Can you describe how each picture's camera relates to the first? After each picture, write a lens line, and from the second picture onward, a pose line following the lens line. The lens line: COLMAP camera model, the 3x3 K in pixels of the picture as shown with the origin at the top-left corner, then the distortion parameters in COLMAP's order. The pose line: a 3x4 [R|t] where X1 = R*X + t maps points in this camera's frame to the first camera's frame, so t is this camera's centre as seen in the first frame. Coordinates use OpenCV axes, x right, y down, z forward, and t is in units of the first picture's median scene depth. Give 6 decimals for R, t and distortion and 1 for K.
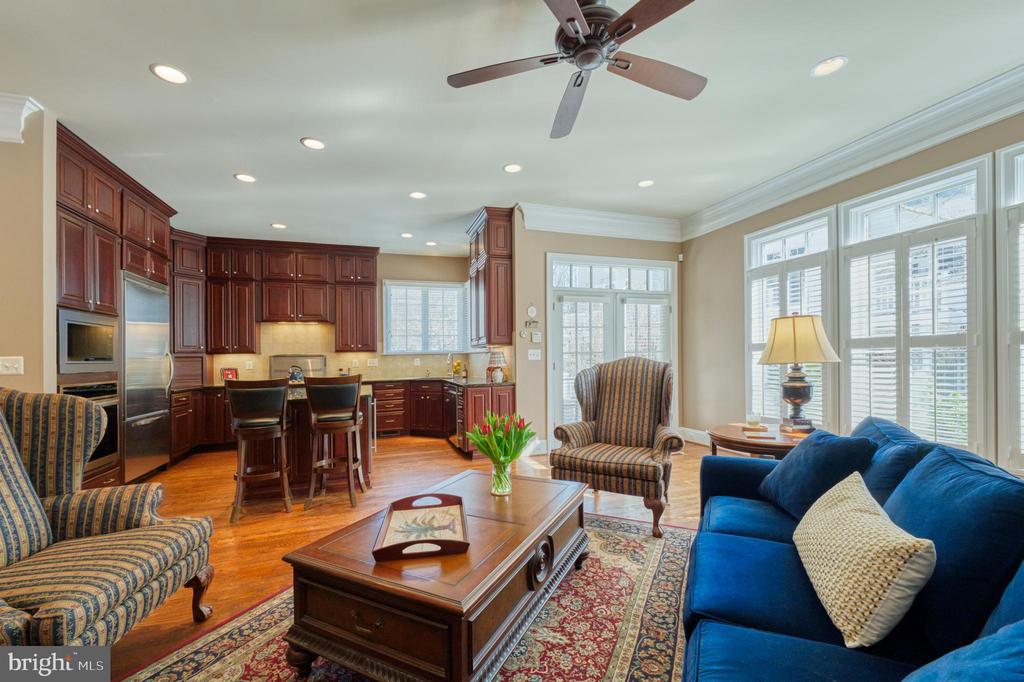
lens RADIAL K [[417.4, 0, 511.7], [0, 417.4, 359.1], [0, 0, 1]] dist [0.000086, -0.000186]
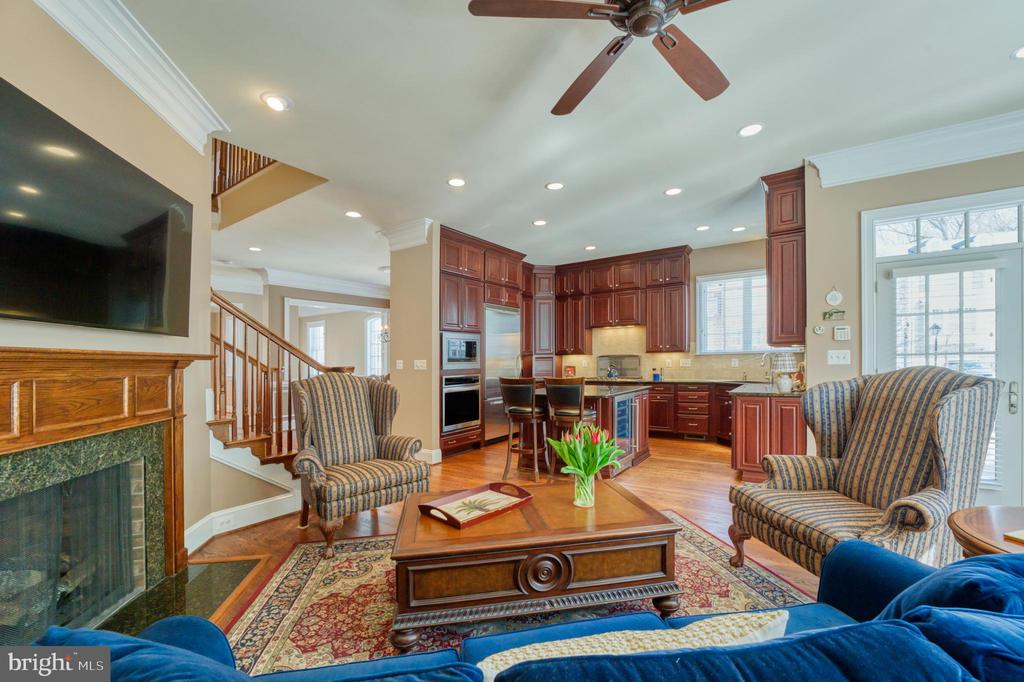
lens RADIAL K [[423.2, 0, 513.0], [0, 423.2, 354.1], [0, 0, 1]] dist [-0.032734, -0.000016]
pose [[0.592490, -0.002156, -0.805575, 0.292858], [0.003072, 0.999995, -0.000417, -0.016839], [0.805572, -0.002227, 0.592494, 0.114526]]
